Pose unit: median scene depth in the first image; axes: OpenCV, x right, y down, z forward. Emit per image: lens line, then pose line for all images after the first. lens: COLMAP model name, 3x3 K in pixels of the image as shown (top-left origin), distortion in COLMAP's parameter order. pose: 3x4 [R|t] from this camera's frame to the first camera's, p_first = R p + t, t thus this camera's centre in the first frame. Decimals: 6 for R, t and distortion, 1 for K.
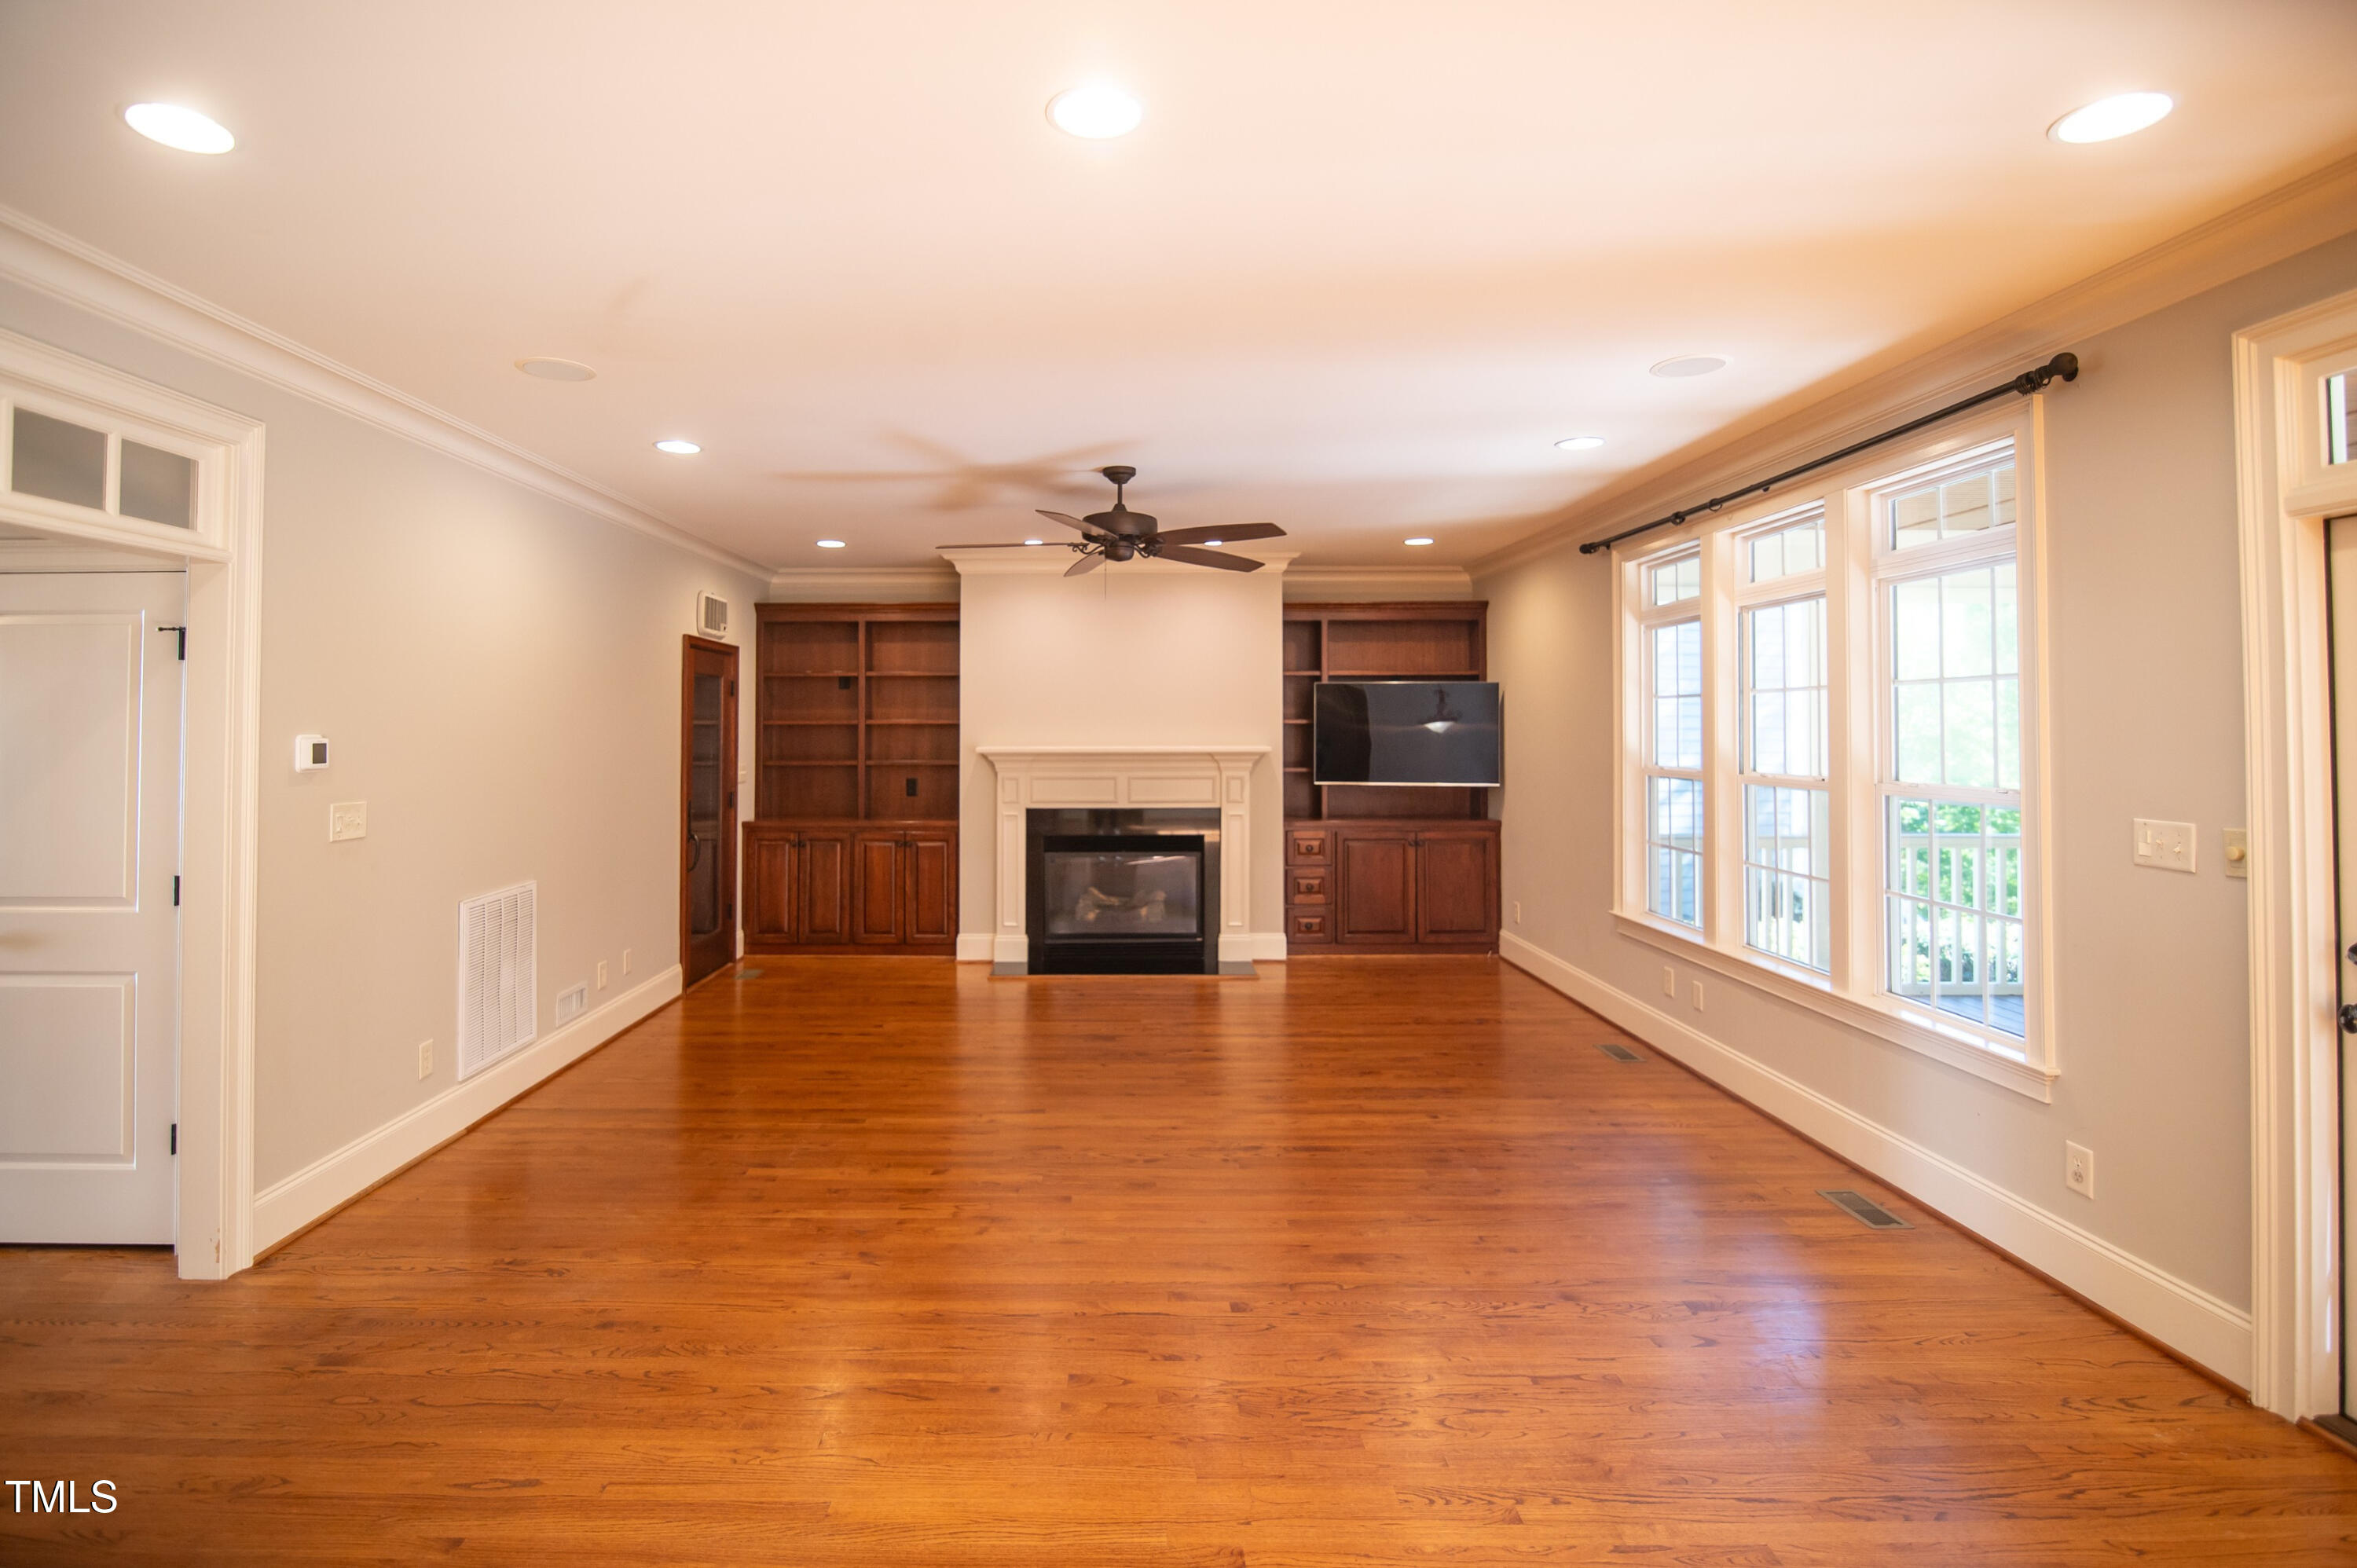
lens RADIAL K [[1147.0, 0, 1180.9], [0, 1147.0, 707.3], [0, 0, 1]] dist [-0.018785, 0.000333]
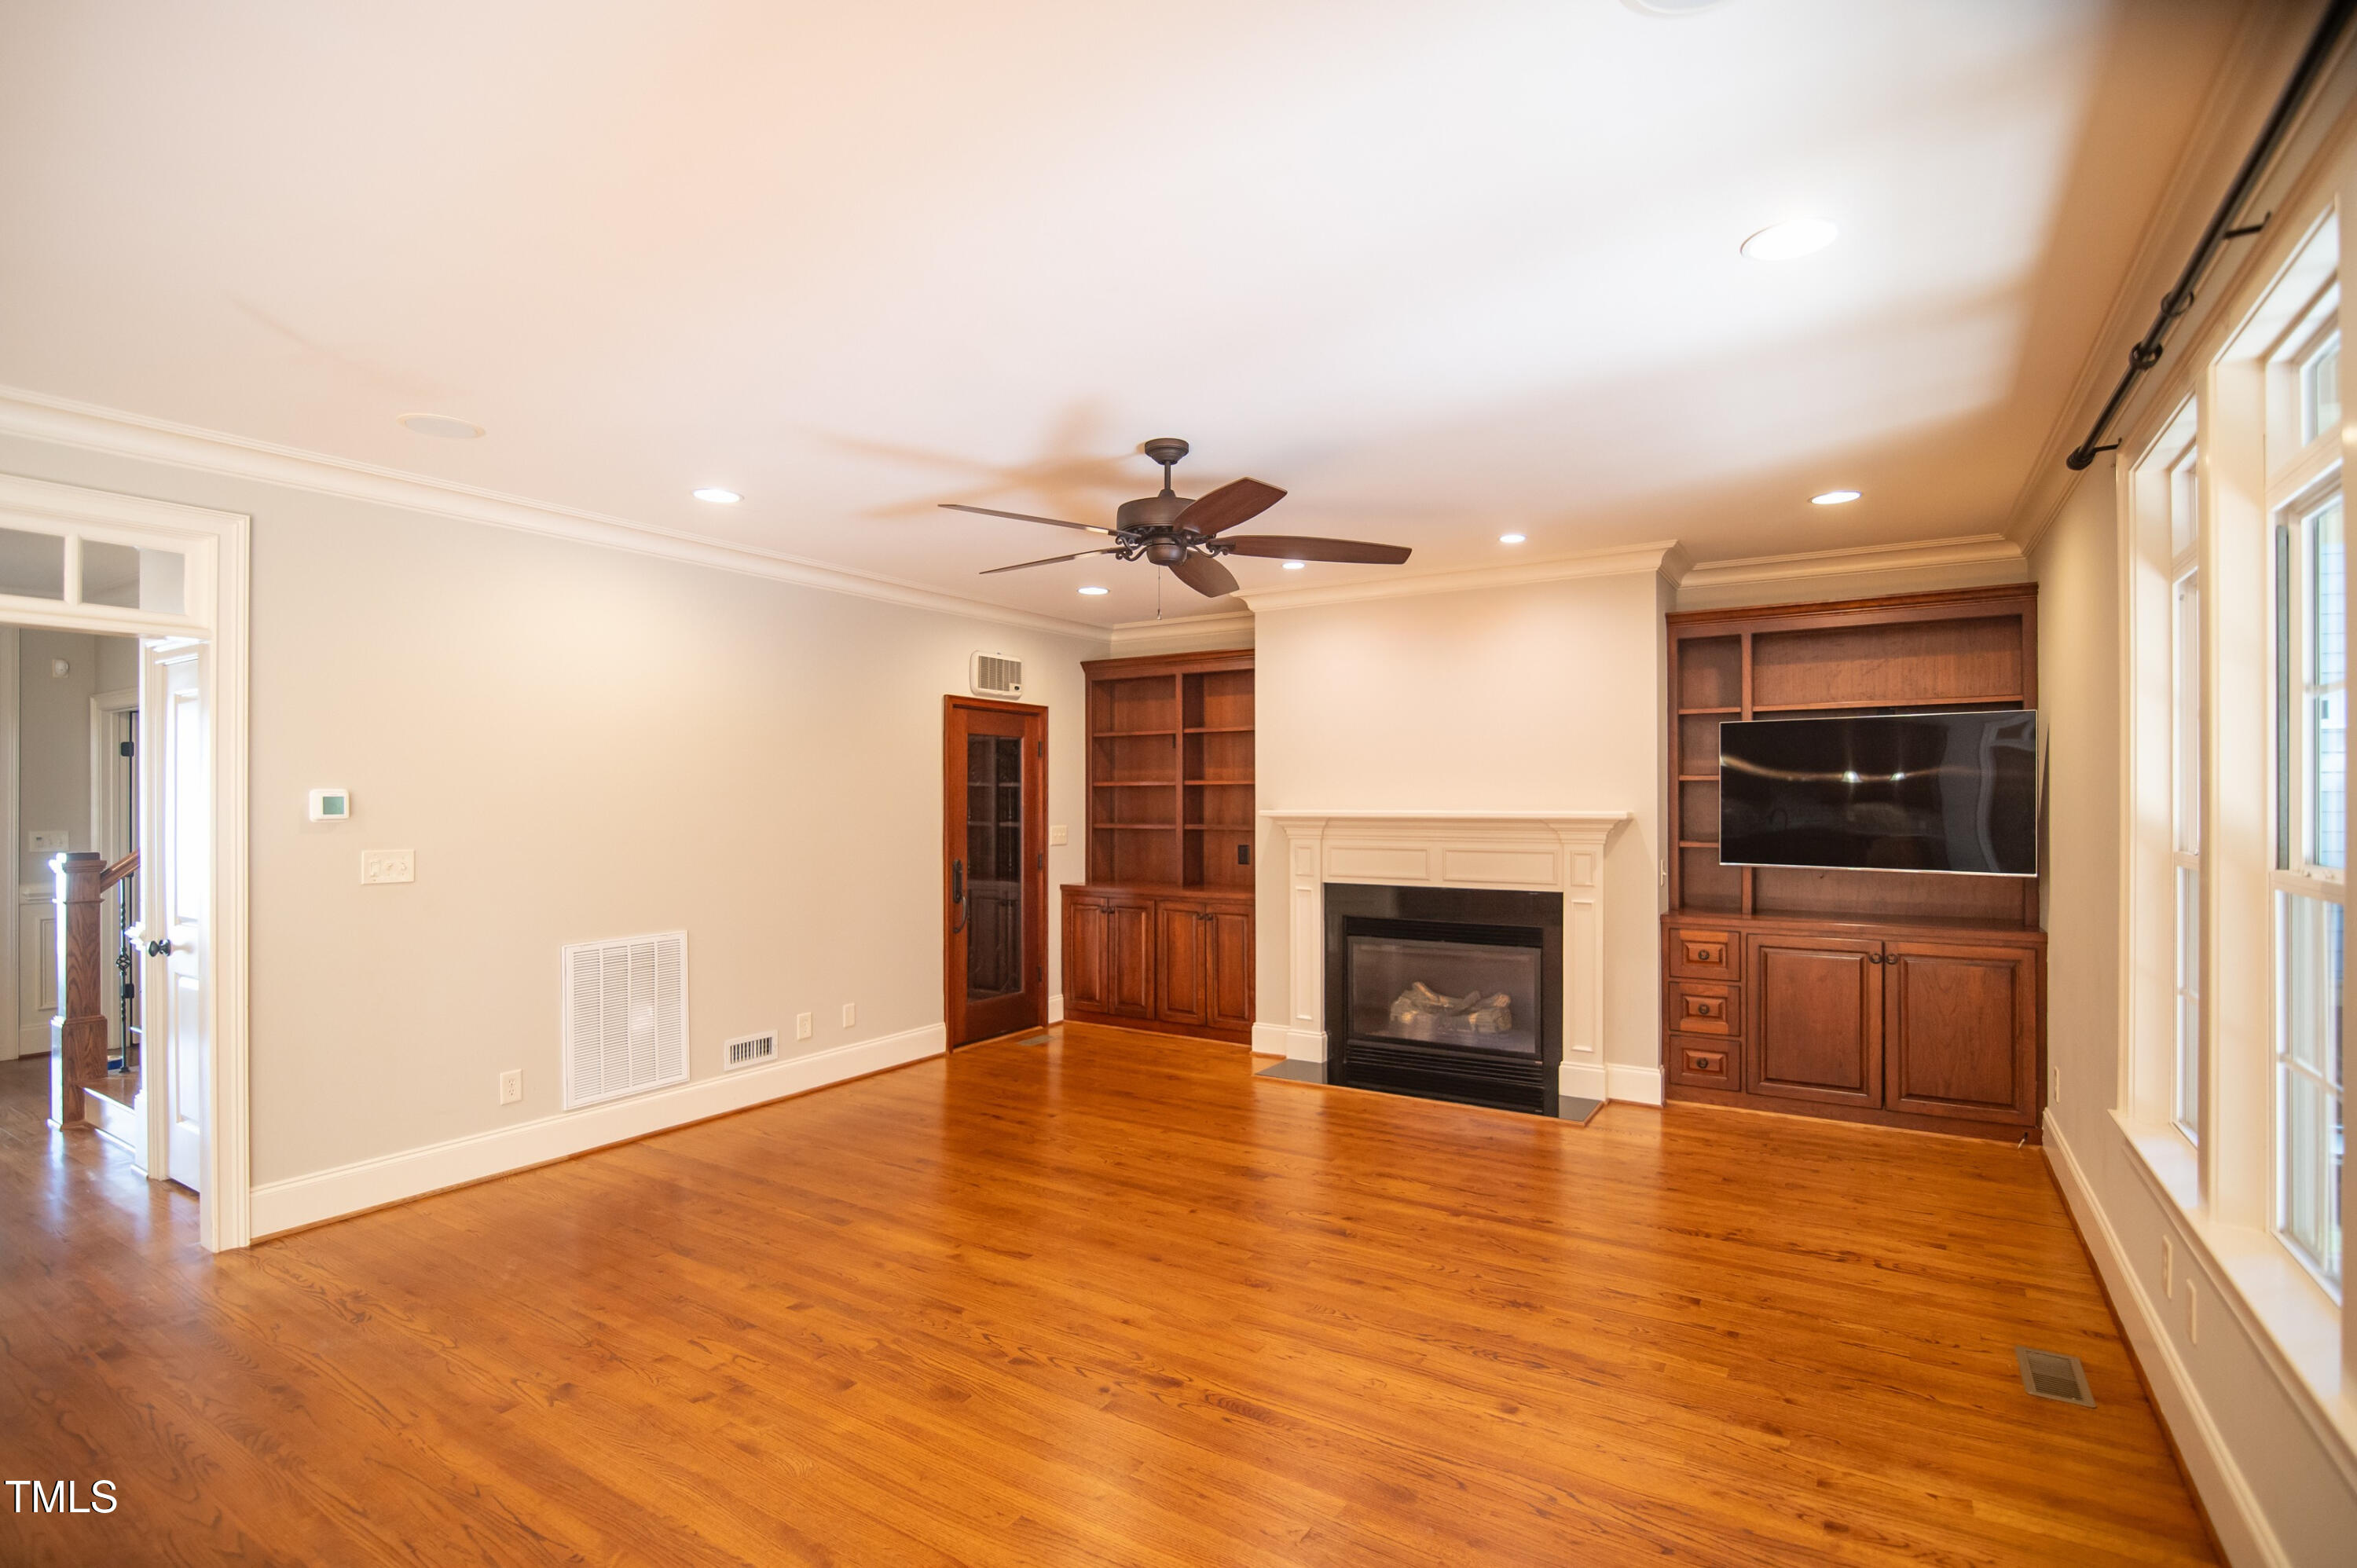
lens RADIAL K [[1150.5, 0, 1128.4], [0, 1150.5, 797.6], [0, 0, 1]] dist [-0.020239, 0.000018]
pose [[0.823671, -0.001116, -0.567067, 0.227185], [0.011769, 0.999816, 0.015126, 0.010647], [0.566946, -0.019132, 0.823533, 0.219397]]
